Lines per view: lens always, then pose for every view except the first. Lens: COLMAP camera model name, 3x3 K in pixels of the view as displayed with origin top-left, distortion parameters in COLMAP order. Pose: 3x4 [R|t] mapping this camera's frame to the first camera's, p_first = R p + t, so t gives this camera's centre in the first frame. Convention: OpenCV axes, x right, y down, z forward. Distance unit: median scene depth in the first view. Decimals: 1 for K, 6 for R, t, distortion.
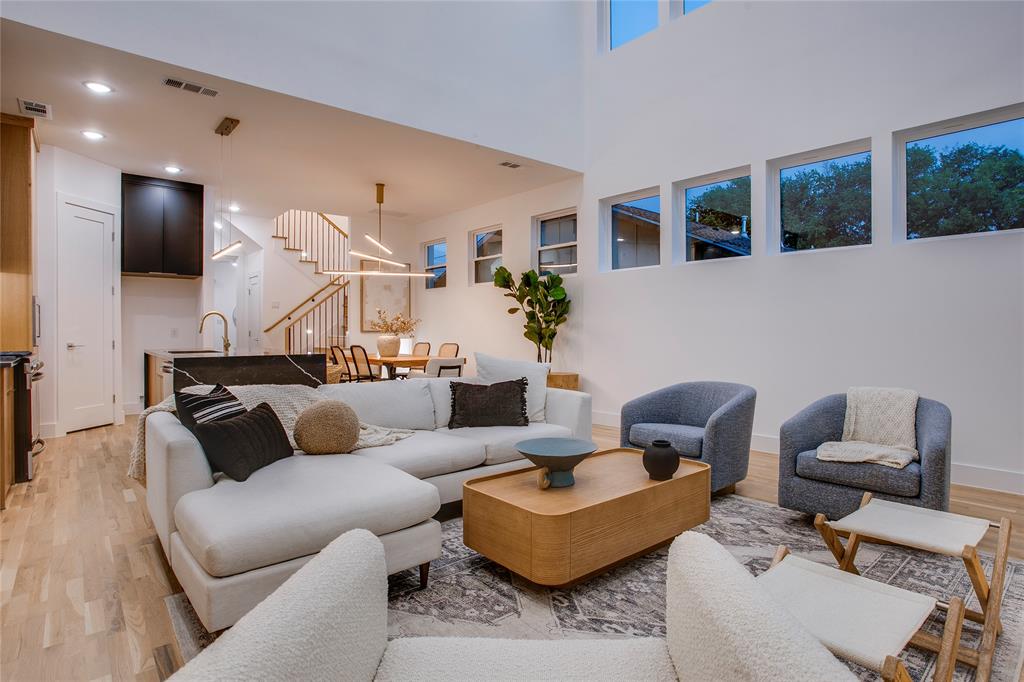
lens RADIAL K [[535.2, 0, 514.4], [0, 535.2, 334.0], [0, 0, 1]] dist [-0.025914, 0.010185]
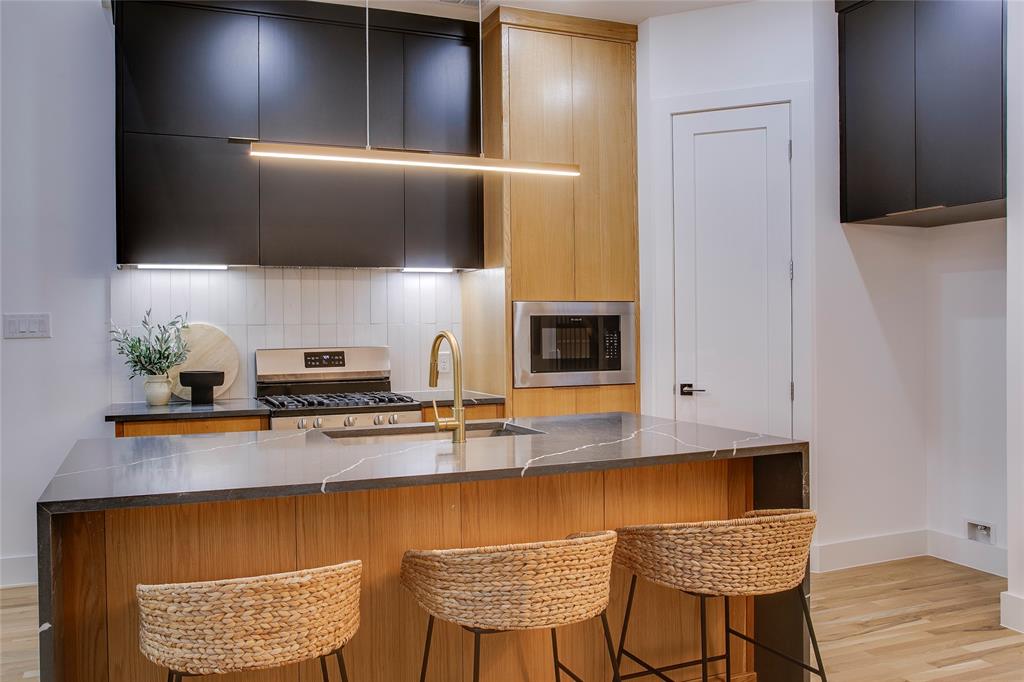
lens RADIAL K [[795.0, 0, 494.8], [0, 795.0, 329.1], [0, 0, 1]] dist [-0.044576, 0.057225]
pose [[-0.311612, 0.012623, -0.950125, -0.037149], [0.003818, 0.999920, 0.012032, -0.036860], [0.950202, 0.000122, -0.311636, 0.861898]]
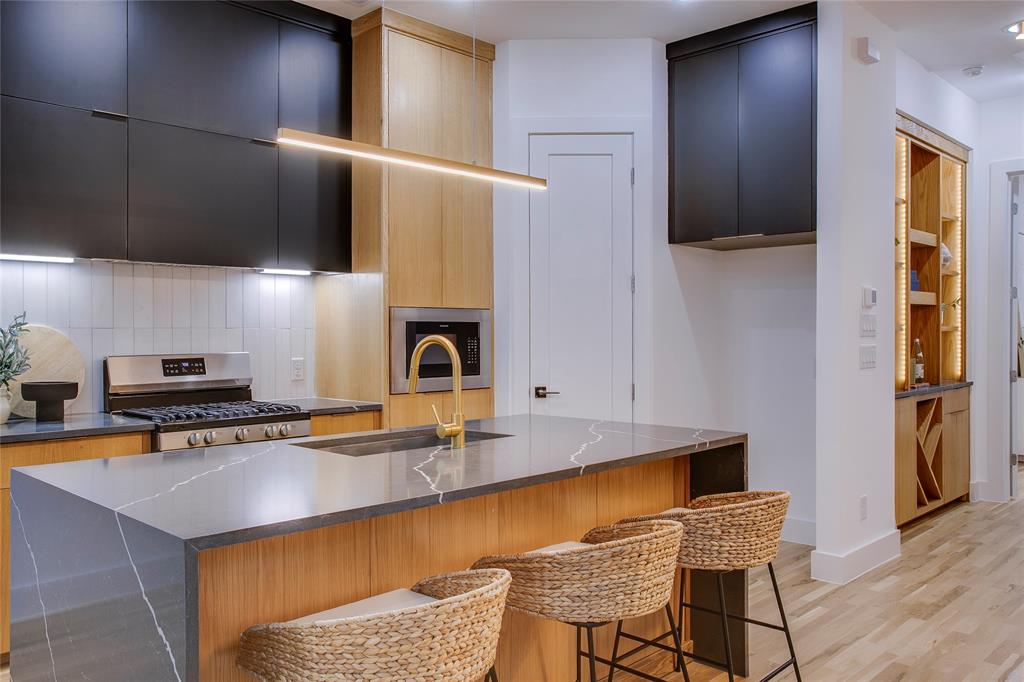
lens RADIAL K [[795.0, 0, 444.5], [0, 795.0, 337.6], [0, 0, 1]] dist [-0.044576, 0.057225]
pose [[0.061116, 0.012673, -0.998050, -0.014825], [-0.006828, 0.999901, 0.012278, -0.034981], [0.998107, 0.006064, 0.061196, 0.687361]]
